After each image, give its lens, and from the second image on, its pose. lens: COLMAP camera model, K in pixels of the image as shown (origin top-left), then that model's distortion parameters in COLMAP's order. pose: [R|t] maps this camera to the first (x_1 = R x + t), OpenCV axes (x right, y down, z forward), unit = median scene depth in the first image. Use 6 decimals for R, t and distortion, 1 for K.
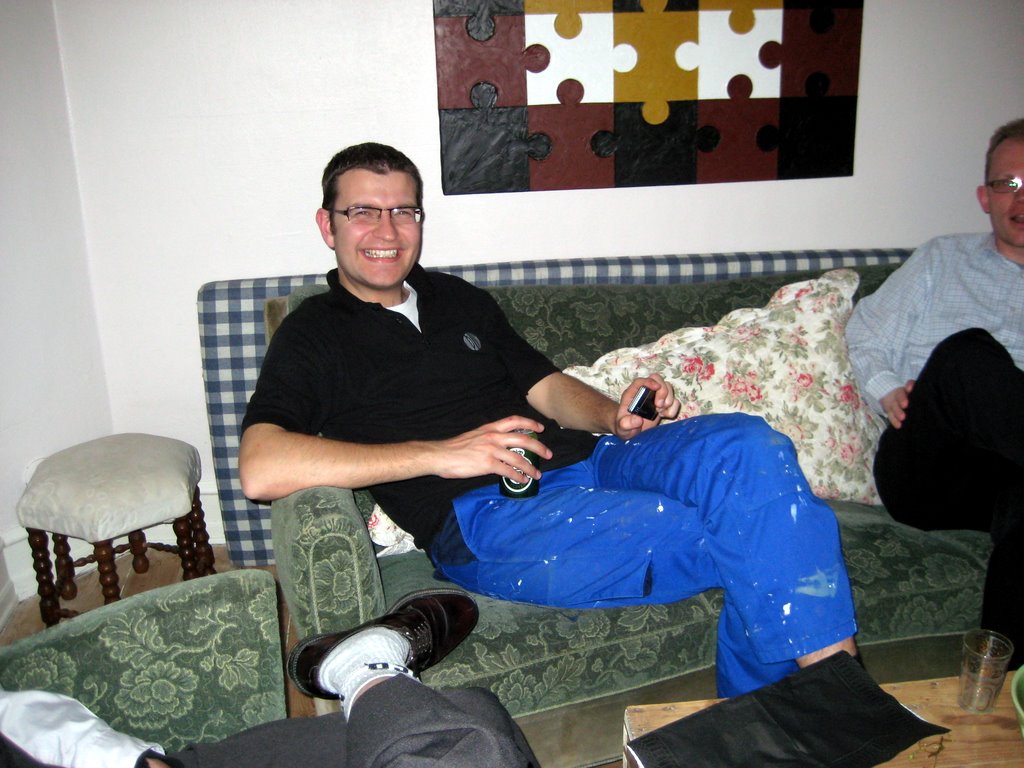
lens RADIAL K [[969.1, 0, 512.0], [0, 969.1, 384.0], [0, 0, 1]] dist [-0.125683, 0.014733]
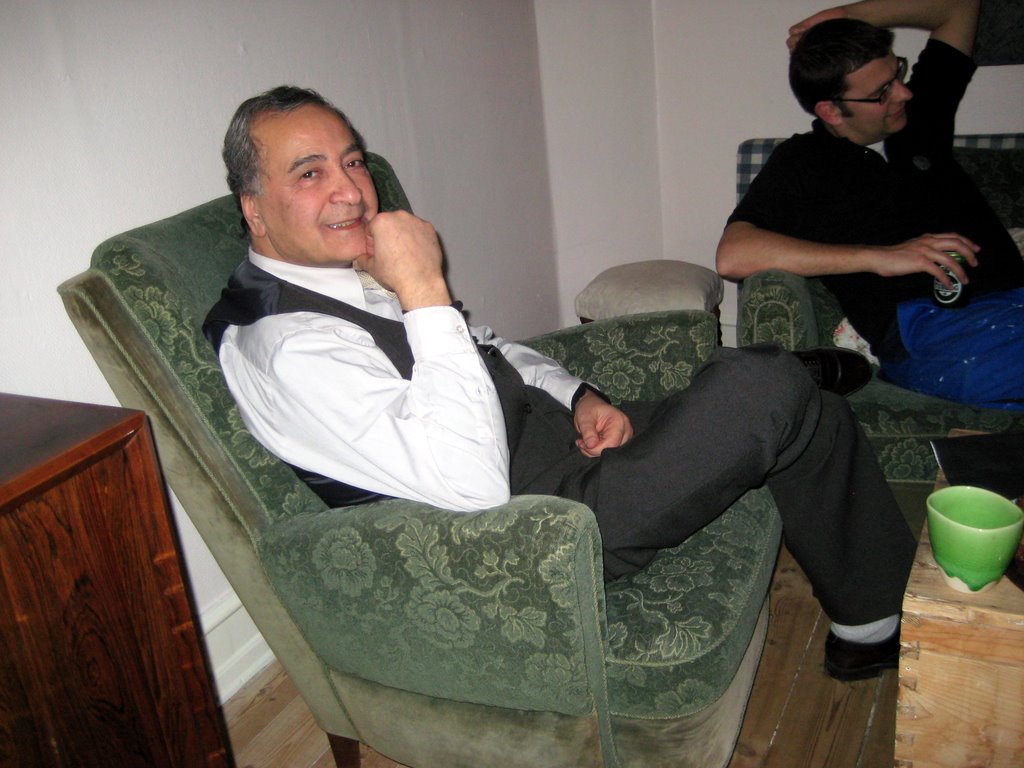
lens RADIAL K [[969.1, 0, 512.0], [0, 969.1, 384.0], [0, 0, 1]] dist [-0.125683, 0.014733]
pose [[0.806161, 0.141373, -0.574559, 0.266856], [-0.103672, 0.989764, 0.098075, 0.173797], [0.582543, -0.019499, 0.812566, -0.209814]]
